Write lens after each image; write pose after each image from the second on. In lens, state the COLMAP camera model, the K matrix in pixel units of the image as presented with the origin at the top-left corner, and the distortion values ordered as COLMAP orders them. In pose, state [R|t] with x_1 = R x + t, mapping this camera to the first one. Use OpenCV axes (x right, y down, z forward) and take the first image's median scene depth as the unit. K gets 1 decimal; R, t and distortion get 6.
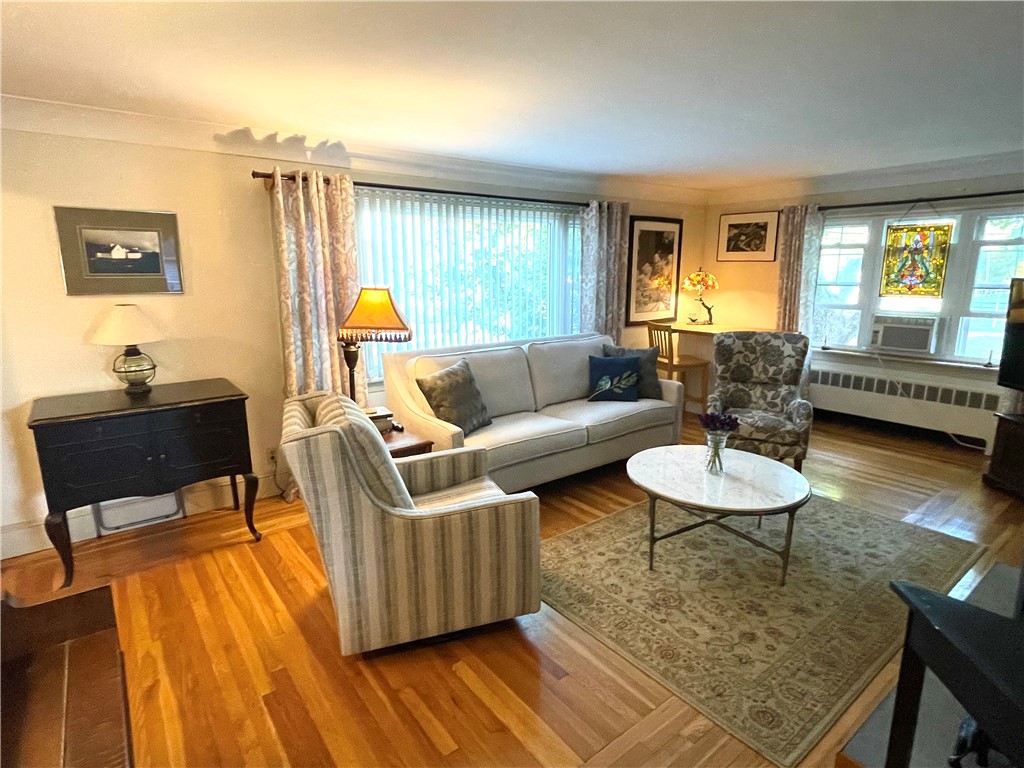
lens RADIAL K [[545.5, 0, 508.0], [0, 545.5, 385.9], [0, 0, 1]] dist [-0.026860, -0.000821]
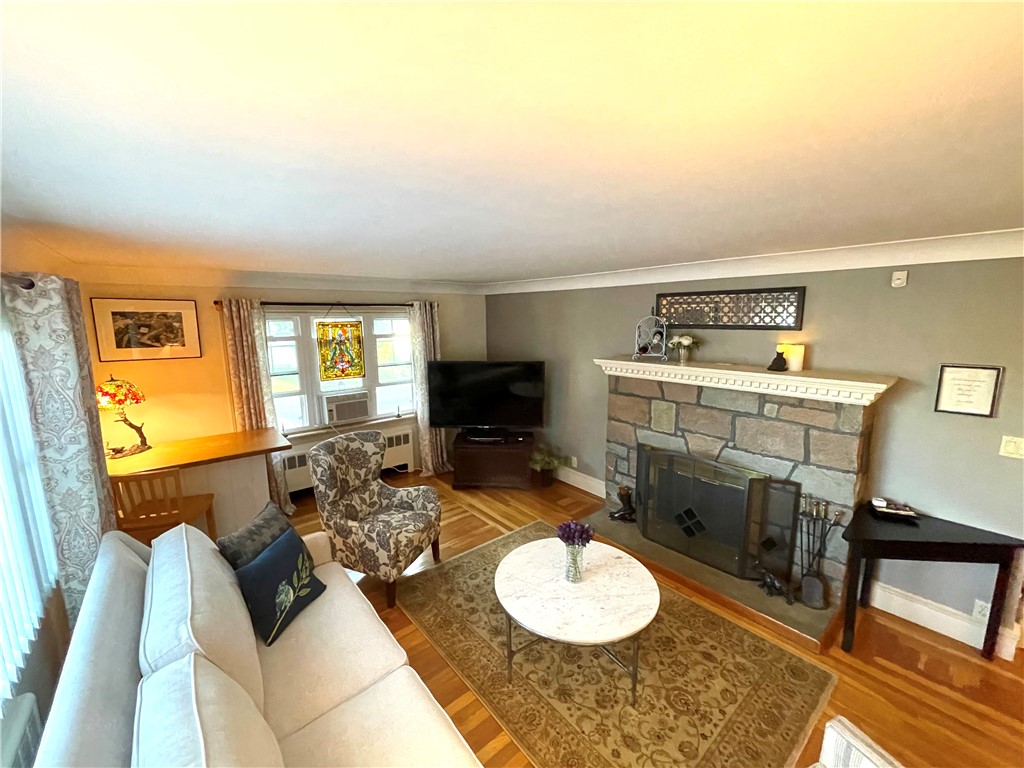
lens RADIAL K [[409.2, 0, 507.1], [0, 409.2, 383.5], [0, 0, 1]] dist [-0.003819, -0.000011]
pose [[-0.028011, -0.148481, 0.988519, -0.210912], [0.219533, 0.963849, 0.150996, -0.216215], [-0.975203, 0.221242, 0.005598, 0.629619]]
